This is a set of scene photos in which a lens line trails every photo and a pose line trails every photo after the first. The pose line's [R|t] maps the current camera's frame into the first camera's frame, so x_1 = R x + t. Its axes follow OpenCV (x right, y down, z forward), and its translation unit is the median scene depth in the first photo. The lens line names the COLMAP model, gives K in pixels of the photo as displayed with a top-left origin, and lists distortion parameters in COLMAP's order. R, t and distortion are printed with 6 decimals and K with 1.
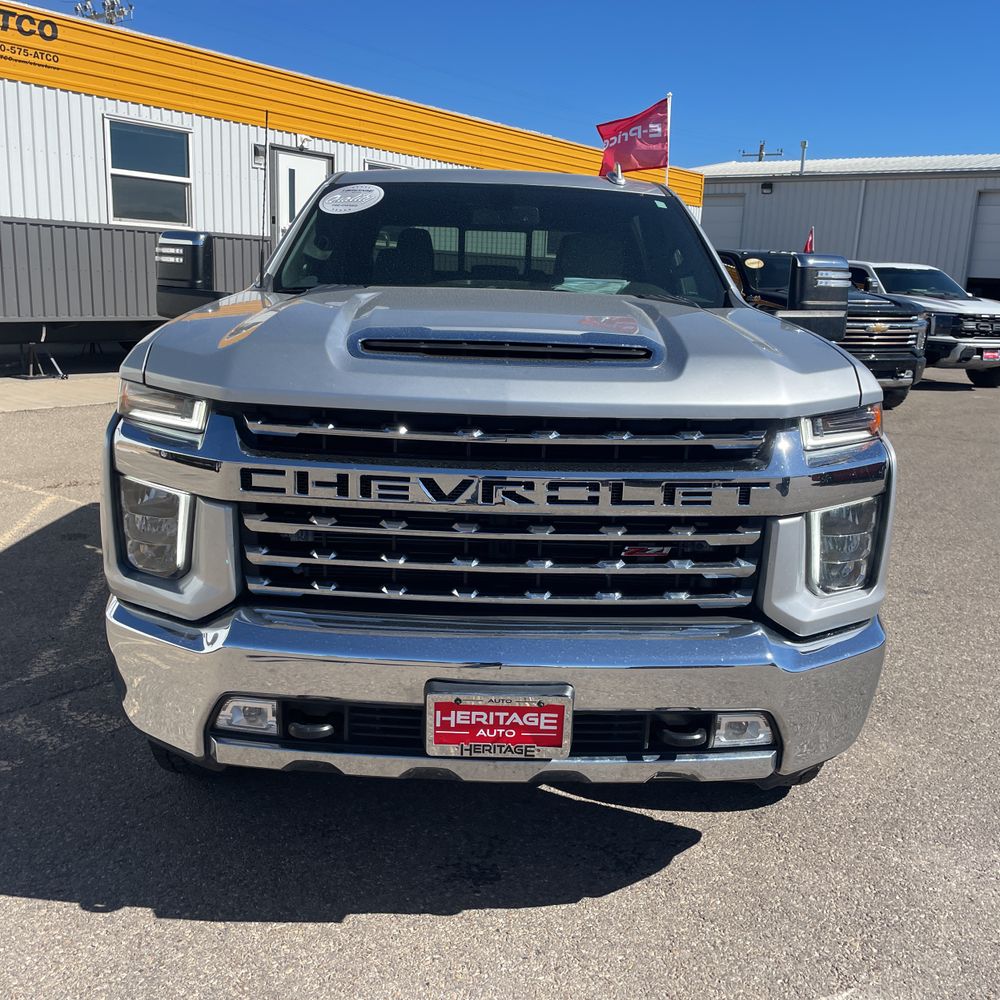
lens RADIAL K [[981.4, 0, 499.6], [0, 981.4, 510.6], [0, 0, 1]] dist [0.101887, -0.112799]
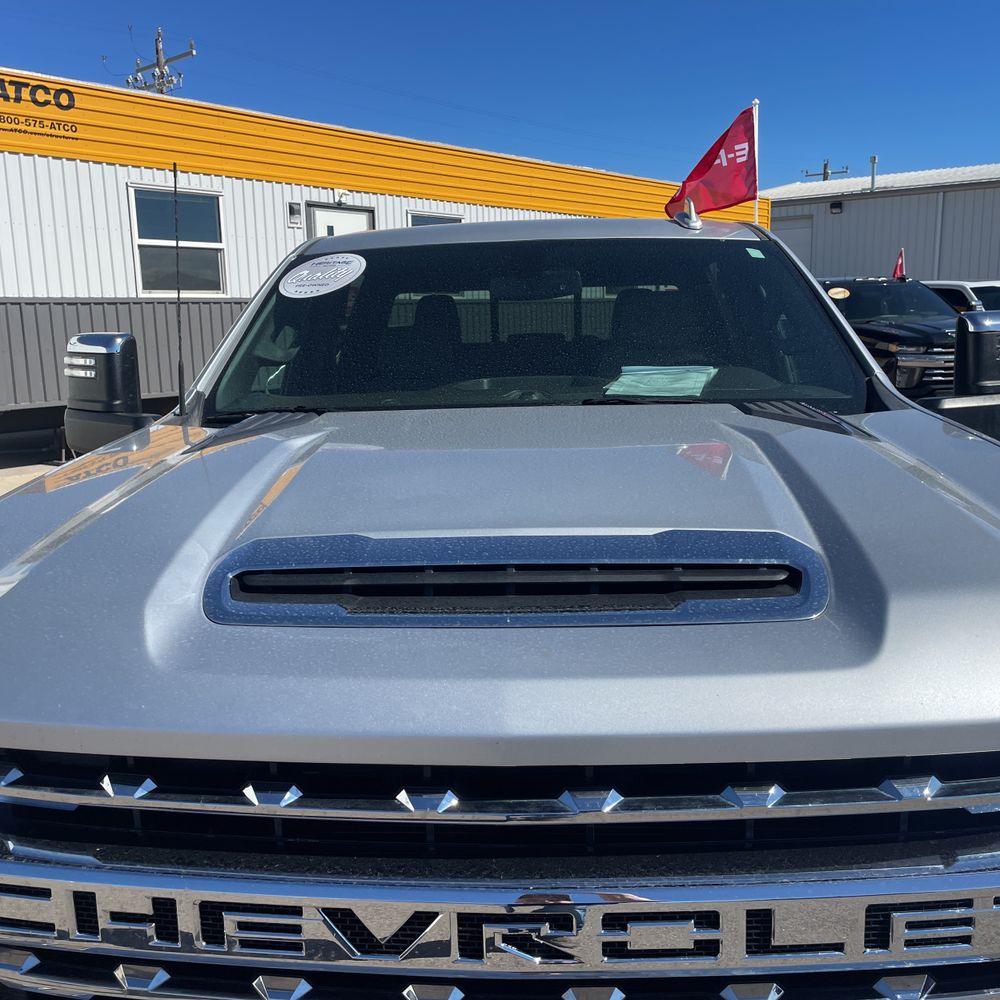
lens RADIAL K [[981.4, 0, 499.6], [0, 981.4, 510.6], [0, 0, 1]] dist [0.101887, -0.112799]
pose [[0.996250, -0.047271, -0.072462, 0.023038], [0.044635, 0.998296, -0.037587, -0.103619], [0.074116, 0.034212, 0.996663, 0.278421]]
